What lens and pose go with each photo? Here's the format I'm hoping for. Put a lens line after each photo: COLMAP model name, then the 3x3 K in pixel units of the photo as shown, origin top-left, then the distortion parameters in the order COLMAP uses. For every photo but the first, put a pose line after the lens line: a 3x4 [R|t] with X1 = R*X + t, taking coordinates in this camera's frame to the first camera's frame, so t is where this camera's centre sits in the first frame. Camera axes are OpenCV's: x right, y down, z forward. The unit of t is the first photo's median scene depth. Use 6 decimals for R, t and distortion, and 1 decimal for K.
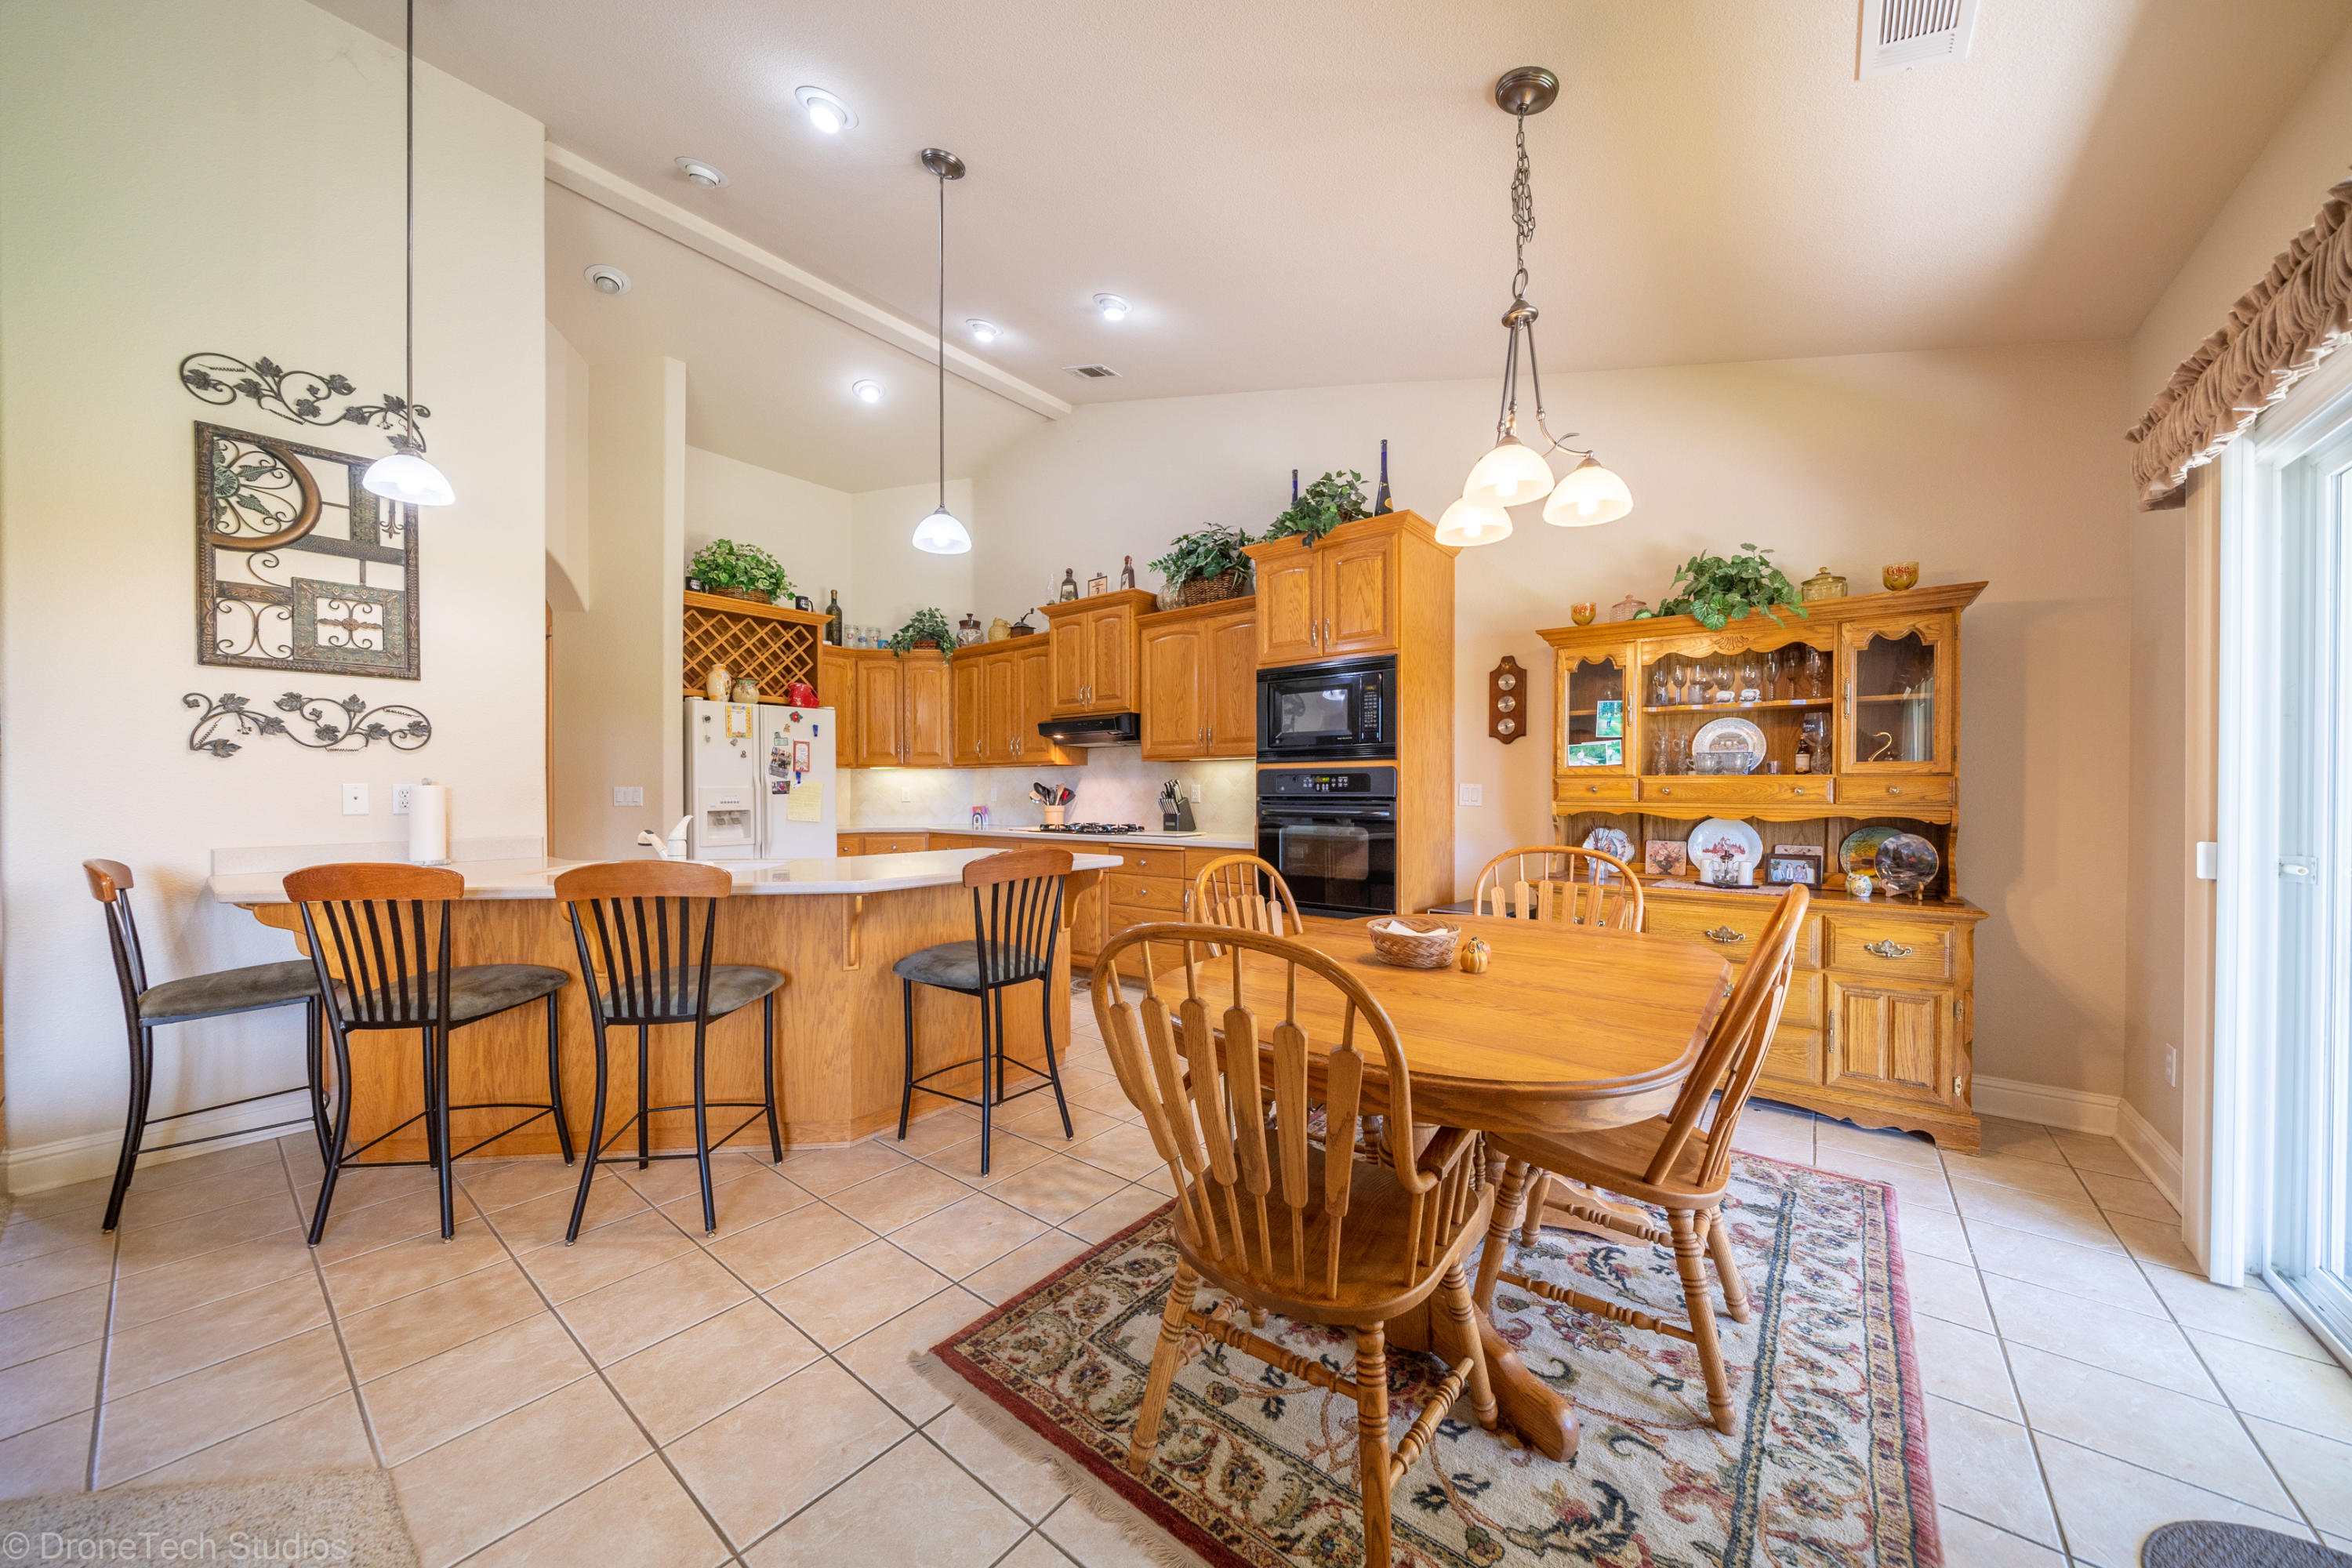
lens RADIAL K [[811.9, 0, 1169.8], [0, 811.9, 793.7], [0, 0, 1]] dist [-0.004479, 0.000002]
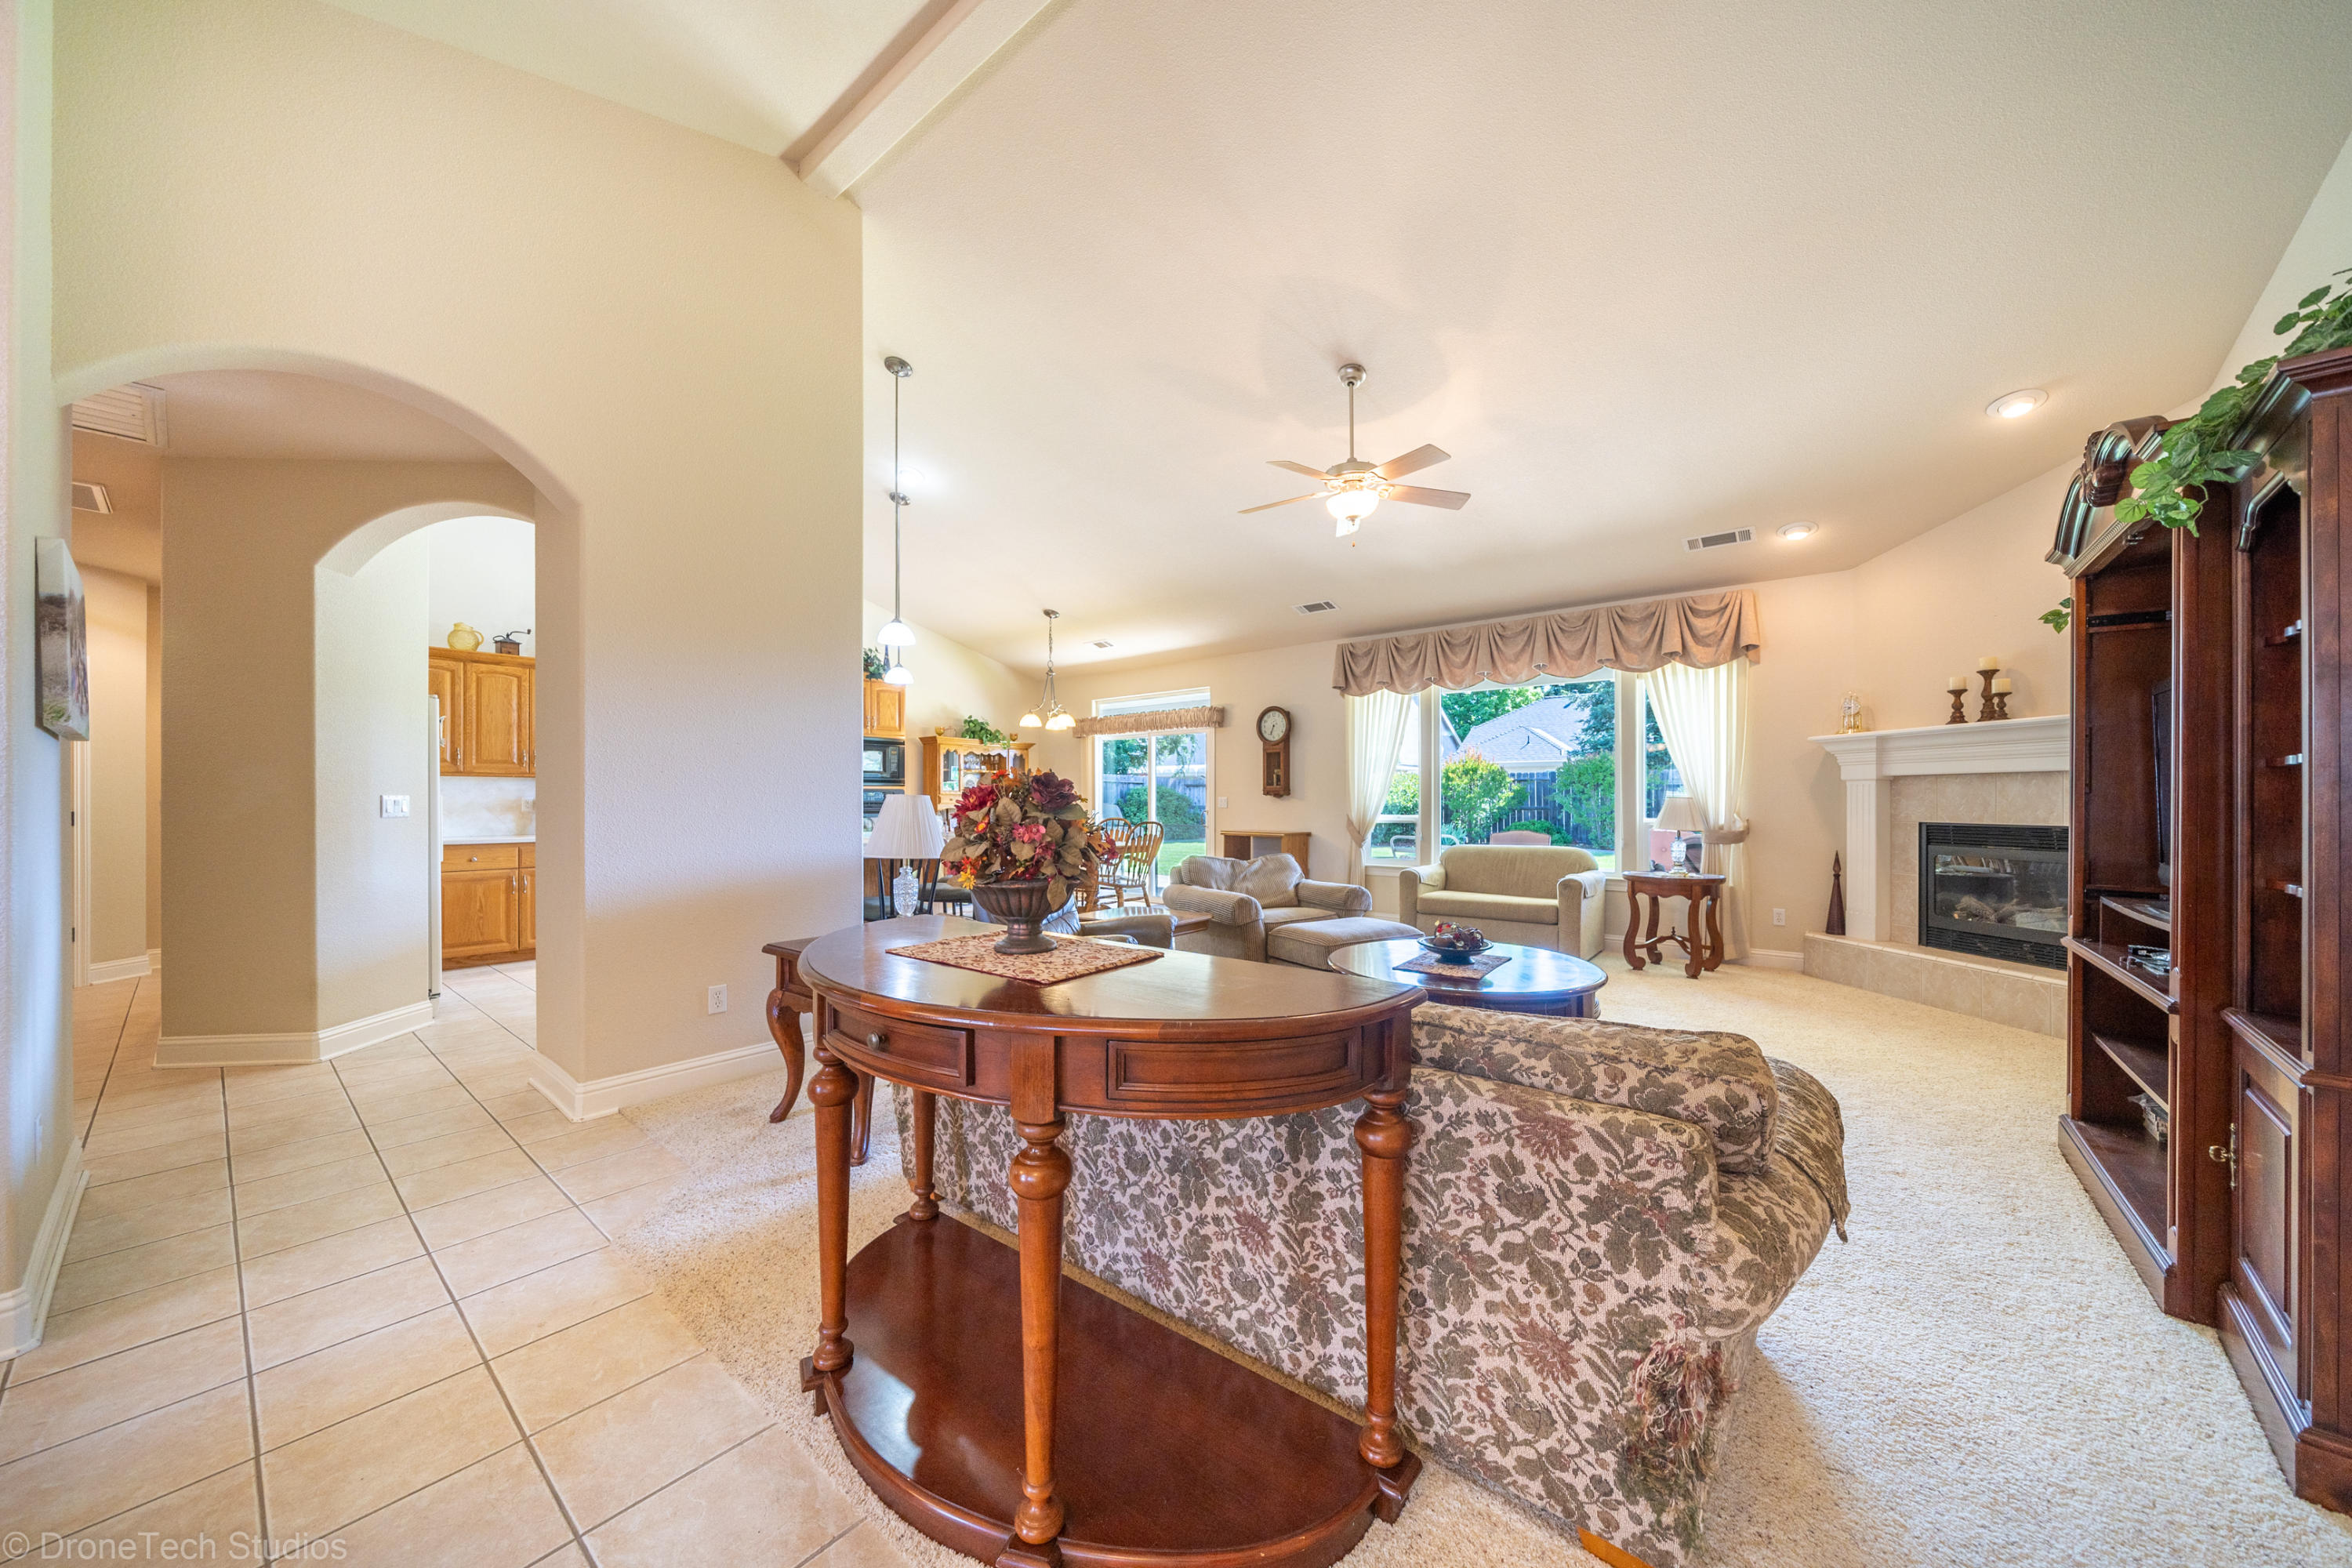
lens RADIAL K [[811.9, 0, 1176.5], [0, 811.9, 798.8], [0, 0, 1]] dist [-0.005340, -0.000074]
pose [[0.010816, 0.002227, 0.999939, -2.101649], [0.006156, 0.999978, -0.002293, 0.003214], [-0.999923, 0.006180, 0.010802, 0.242127]]
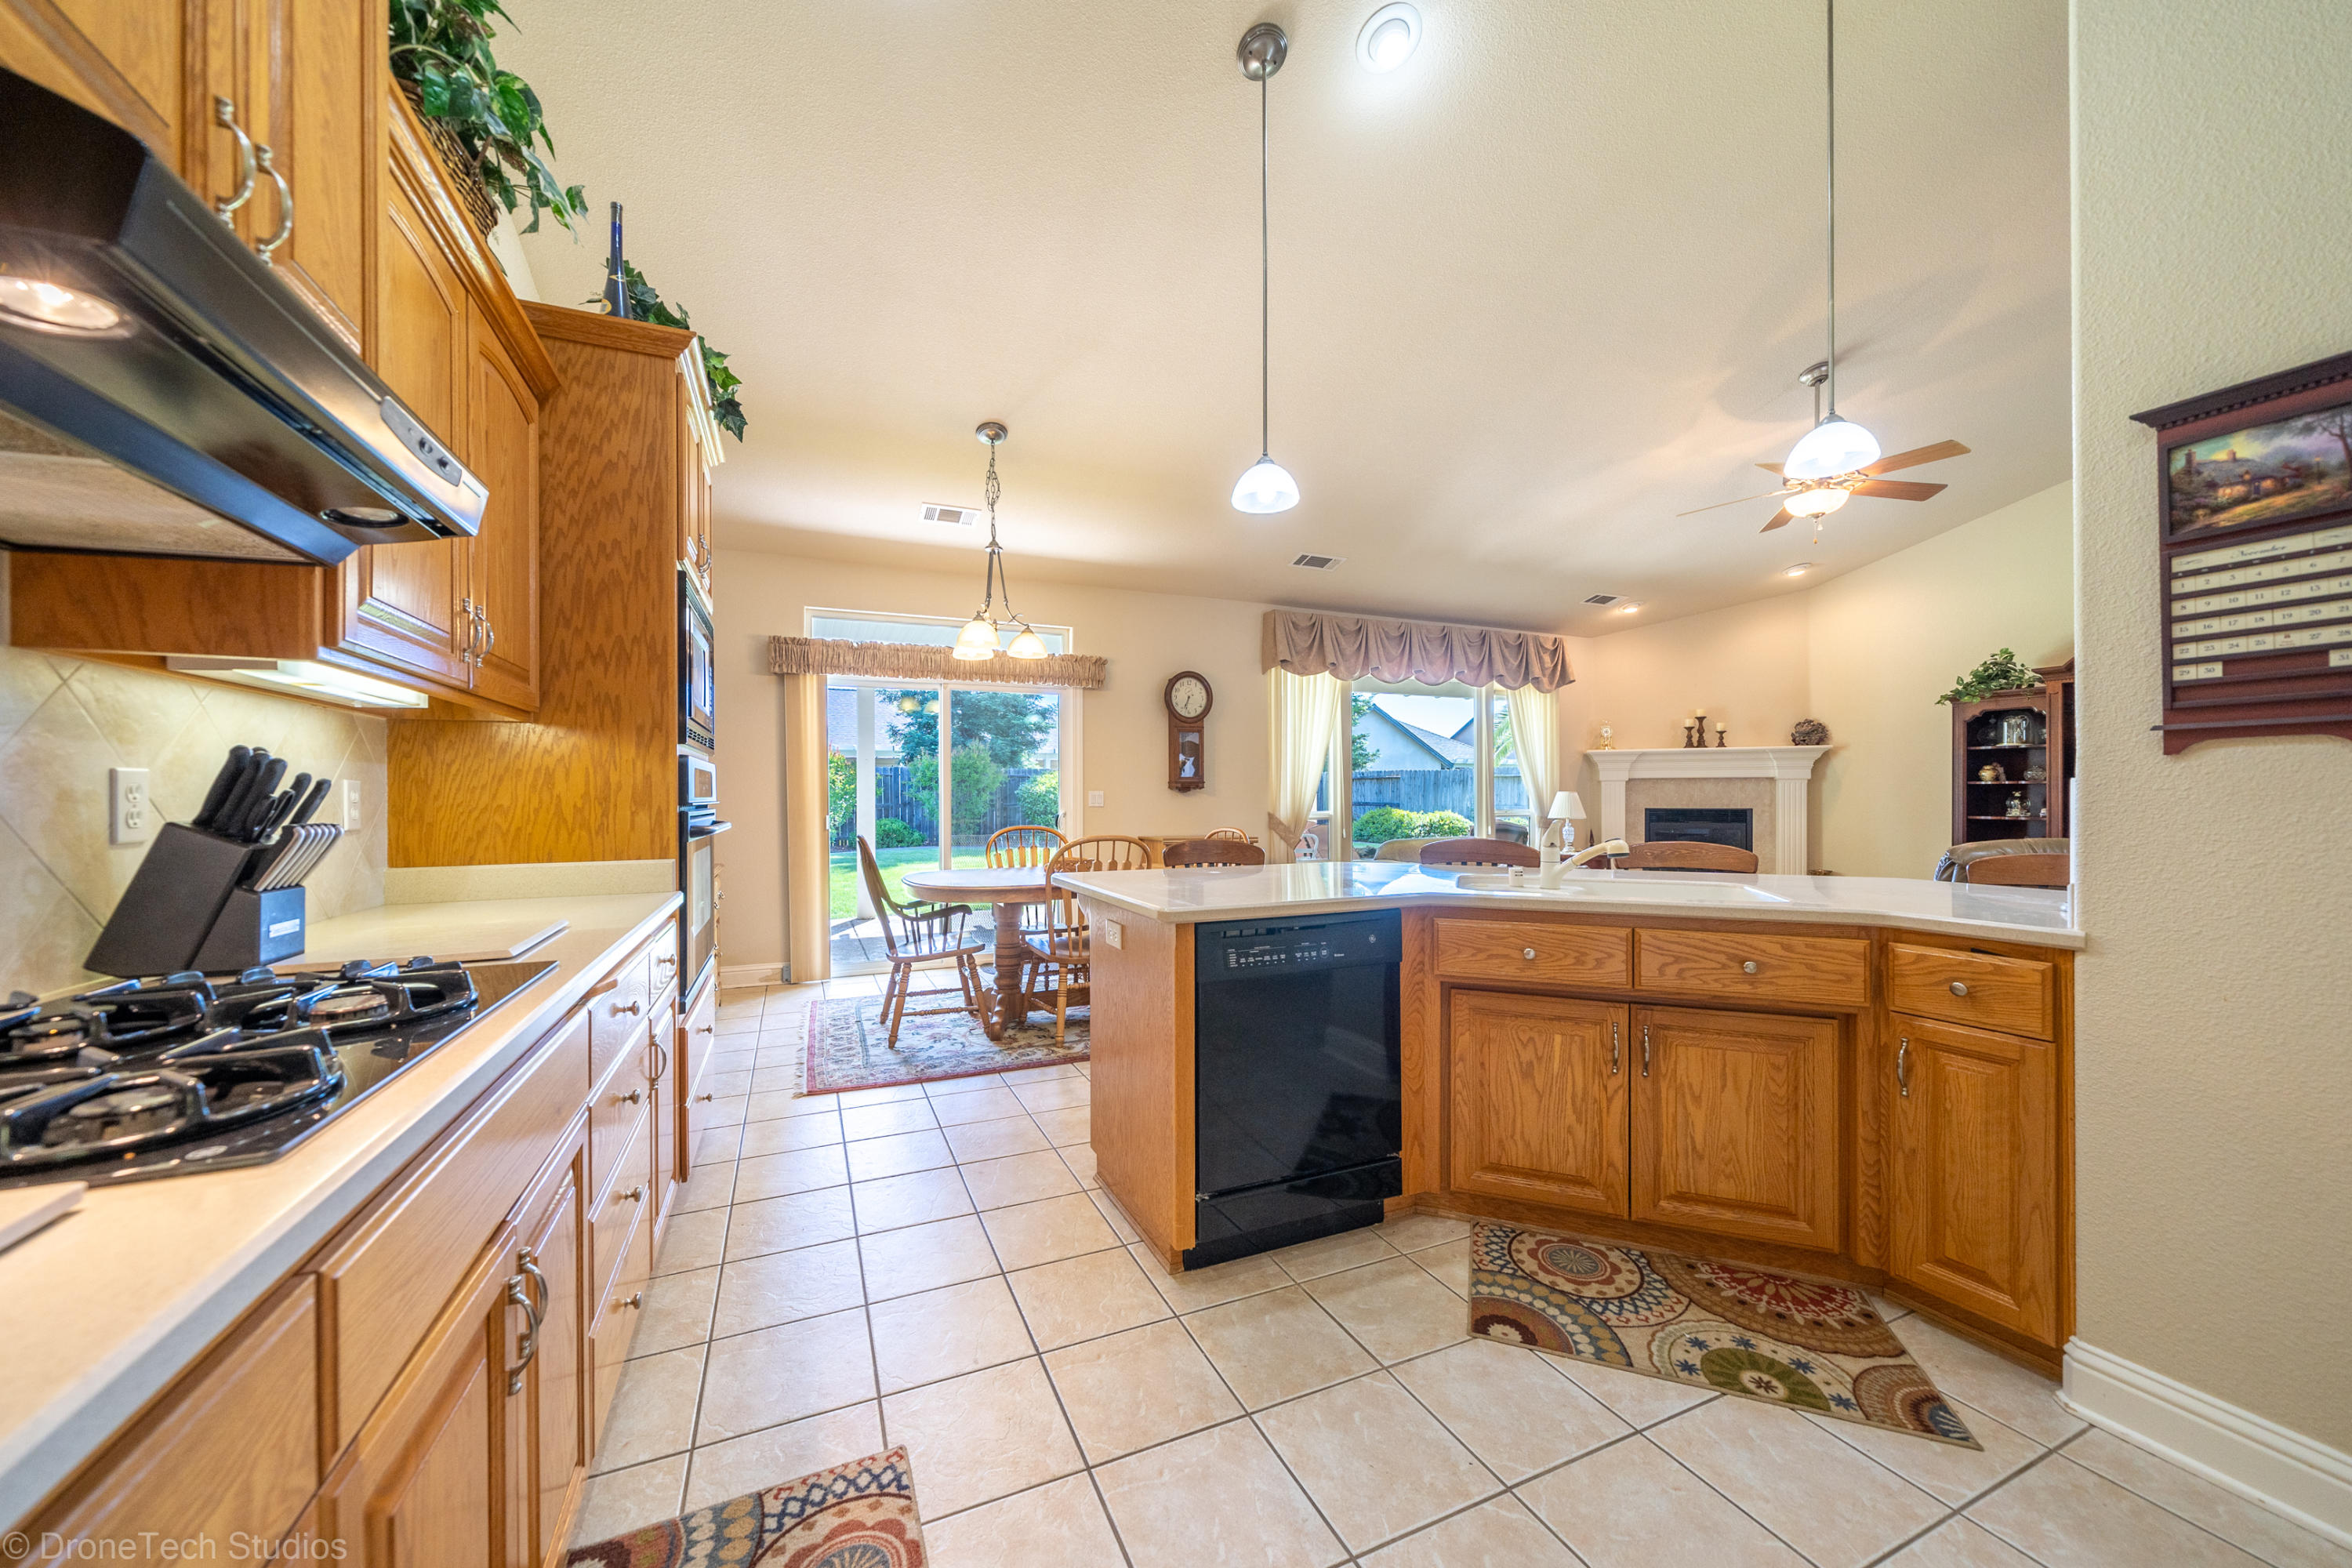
lens RADIAL K [[823.4, 0, 1145.2], [0, 823.4, 797.6], [0, 0, 1]] dist [-0.000860, -0.000087]
pose [[-0.881365, 0.002827, 0.472428, -0.512581], [0.006509, 0.999960, 0.006160, -0.003818], [-0.472392, 0.008504, -0.881348, 1.625632]]
